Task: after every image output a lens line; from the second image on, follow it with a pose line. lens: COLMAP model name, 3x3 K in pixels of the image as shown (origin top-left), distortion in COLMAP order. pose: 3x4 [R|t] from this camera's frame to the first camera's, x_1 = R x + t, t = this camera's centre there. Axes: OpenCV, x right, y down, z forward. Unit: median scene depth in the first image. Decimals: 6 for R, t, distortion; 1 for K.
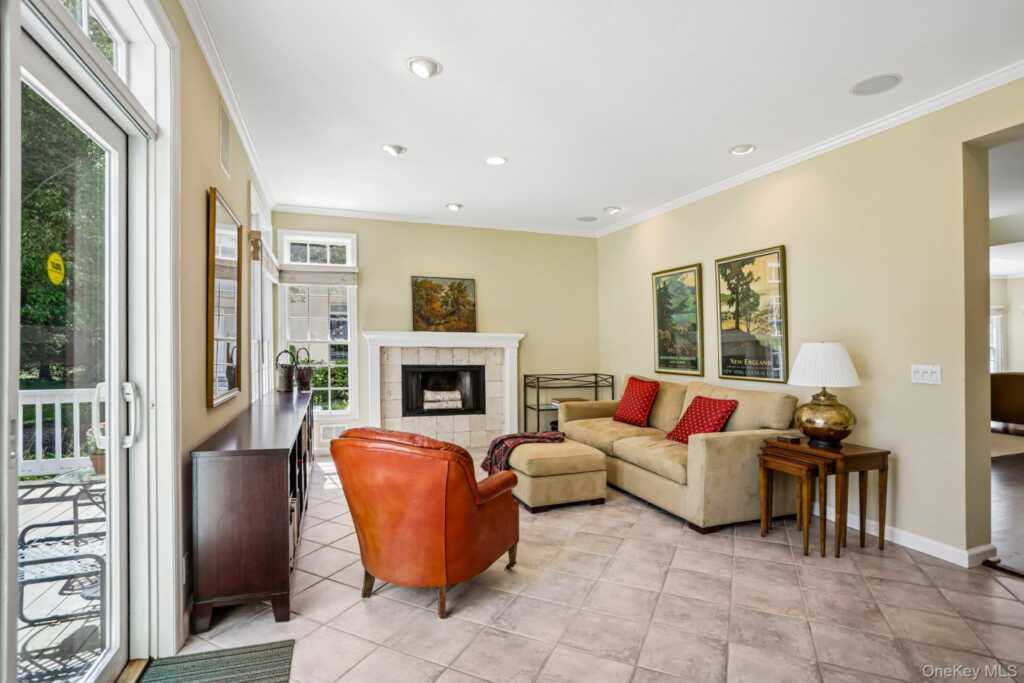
lens RADIAL K [[498.4, 0, 503.5], [0, 498.4, 335.8], [0, 0, 1]] dist [-0.074268, 0.030305]
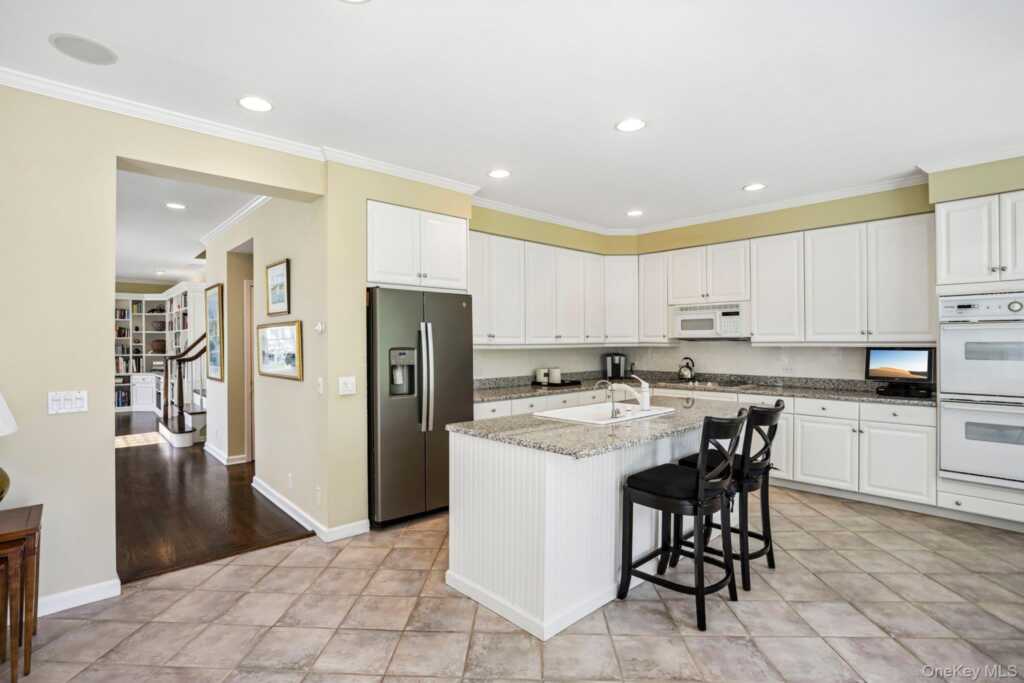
lens RADIAL K [[498.4, 0, 503.5], [0, 498.4, 335.8], [0, 0, 1]] dist [-0.074268, 0.030305]
pose [[-0.380198, 0.012042, 0.924827, -0.143438], [-0.016366, 0.999671, -0.019745, -0.022826], [-0.924760, -0.022643, -0.379876, 0.385961]]
